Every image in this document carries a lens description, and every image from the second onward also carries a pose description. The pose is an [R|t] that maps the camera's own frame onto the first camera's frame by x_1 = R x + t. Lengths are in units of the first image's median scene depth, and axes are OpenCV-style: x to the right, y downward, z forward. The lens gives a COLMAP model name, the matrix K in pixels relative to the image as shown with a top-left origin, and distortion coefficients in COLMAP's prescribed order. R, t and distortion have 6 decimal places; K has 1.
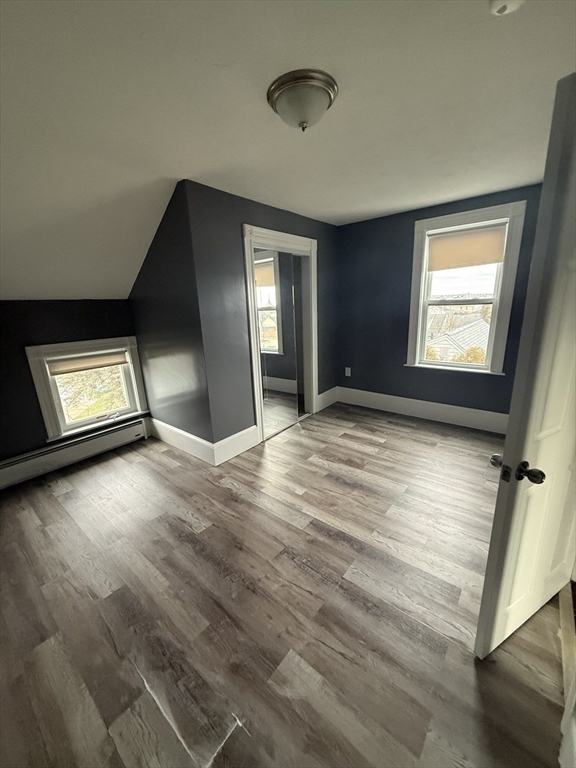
lens RADIAL K [[305.6, 0, 288.0], [0, 305.6, 384.0], [0, 0, 1]] dist [0.000375, -0.000115]
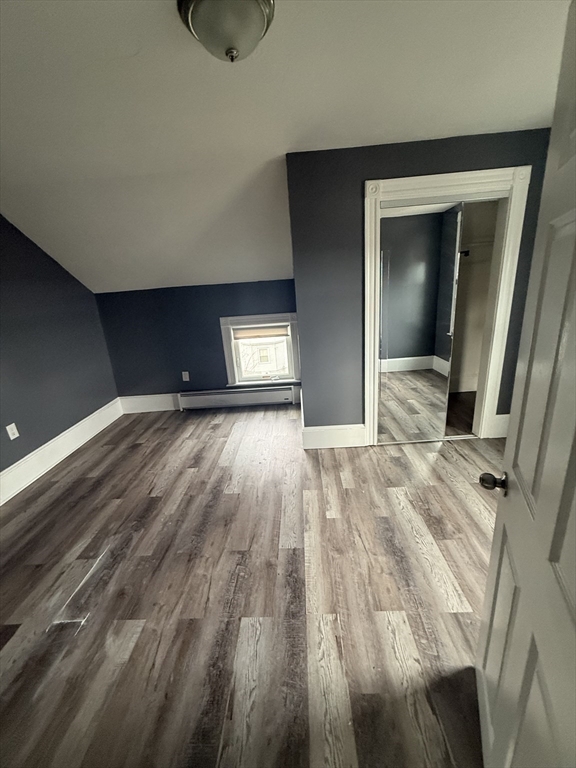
lens RADIAL K [[305.6, 0, 288.0], [0, 305.6, 384.0], [0, 0, 1]] dist [0.000375, -0.000115]
pose [[0.611166, 0.231451, -0.756905, 0.499503], [-0.155978, 0.972756, 0.171510, -0.116843], [0.775981, 0.013240, 0.630617, 0.362056]]
